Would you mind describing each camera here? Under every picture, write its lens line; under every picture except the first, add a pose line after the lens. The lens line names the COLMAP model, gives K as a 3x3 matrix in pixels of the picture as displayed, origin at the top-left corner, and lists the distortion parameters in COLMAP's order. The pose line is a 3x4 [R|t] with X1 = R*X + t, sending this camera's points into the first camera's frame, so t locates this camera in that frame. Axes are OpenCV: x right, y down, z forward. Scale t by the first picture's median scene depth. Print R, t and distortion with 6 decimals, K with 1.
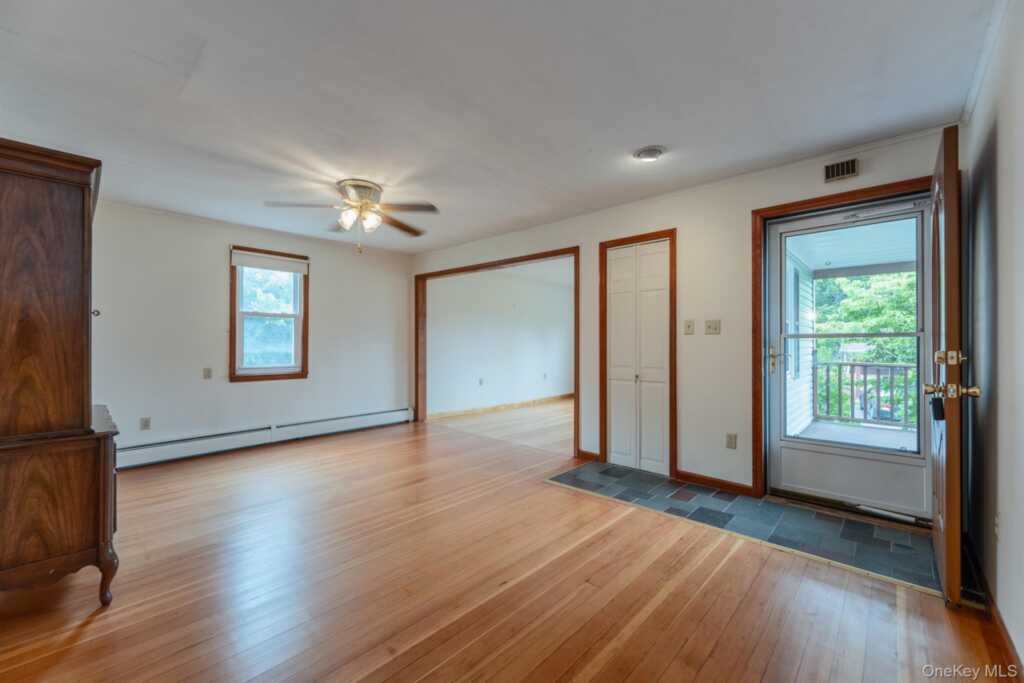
lens RADIAL K [[412.8, 0, 513.5], [0, 412.8, 343.7], [0, 0, 1]] dist [0.001579, 0.000014]
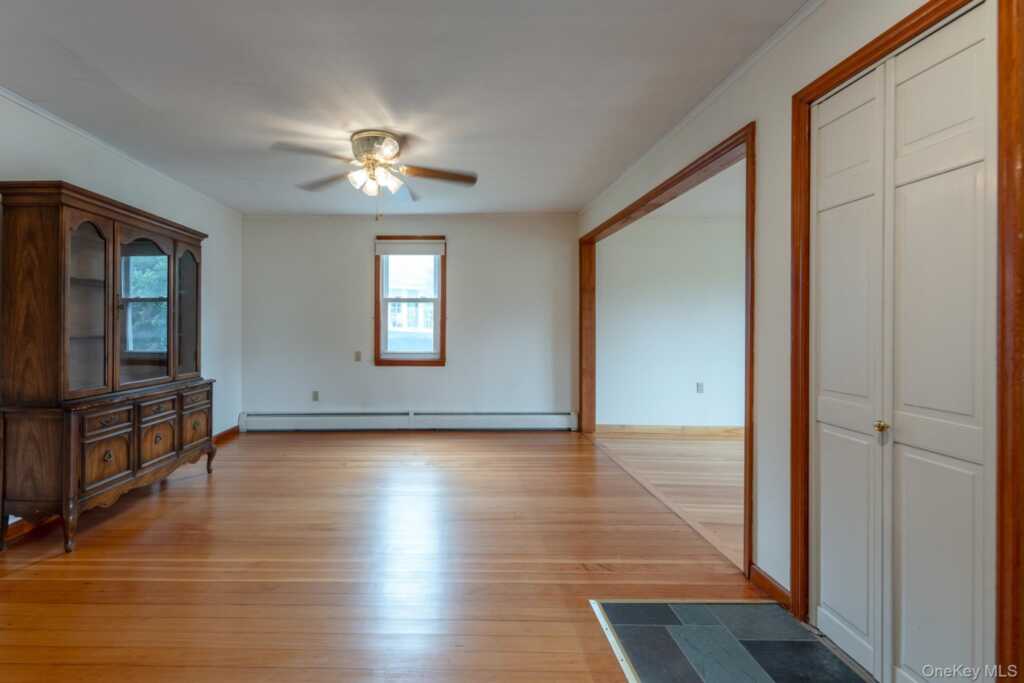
lens RADIAL K [[437.2, 0, 458.6], [0, 437.2, 326.4], [0, 0, 1]] dist [0.001832, 0.000380]
pose [[0.669807, 0.000021, -0.742535, 0.280670], [0.000196, 1.000000, 0.000204, -0.007189], [0.742535, -0.000282, 0.669807, 0.395966]]
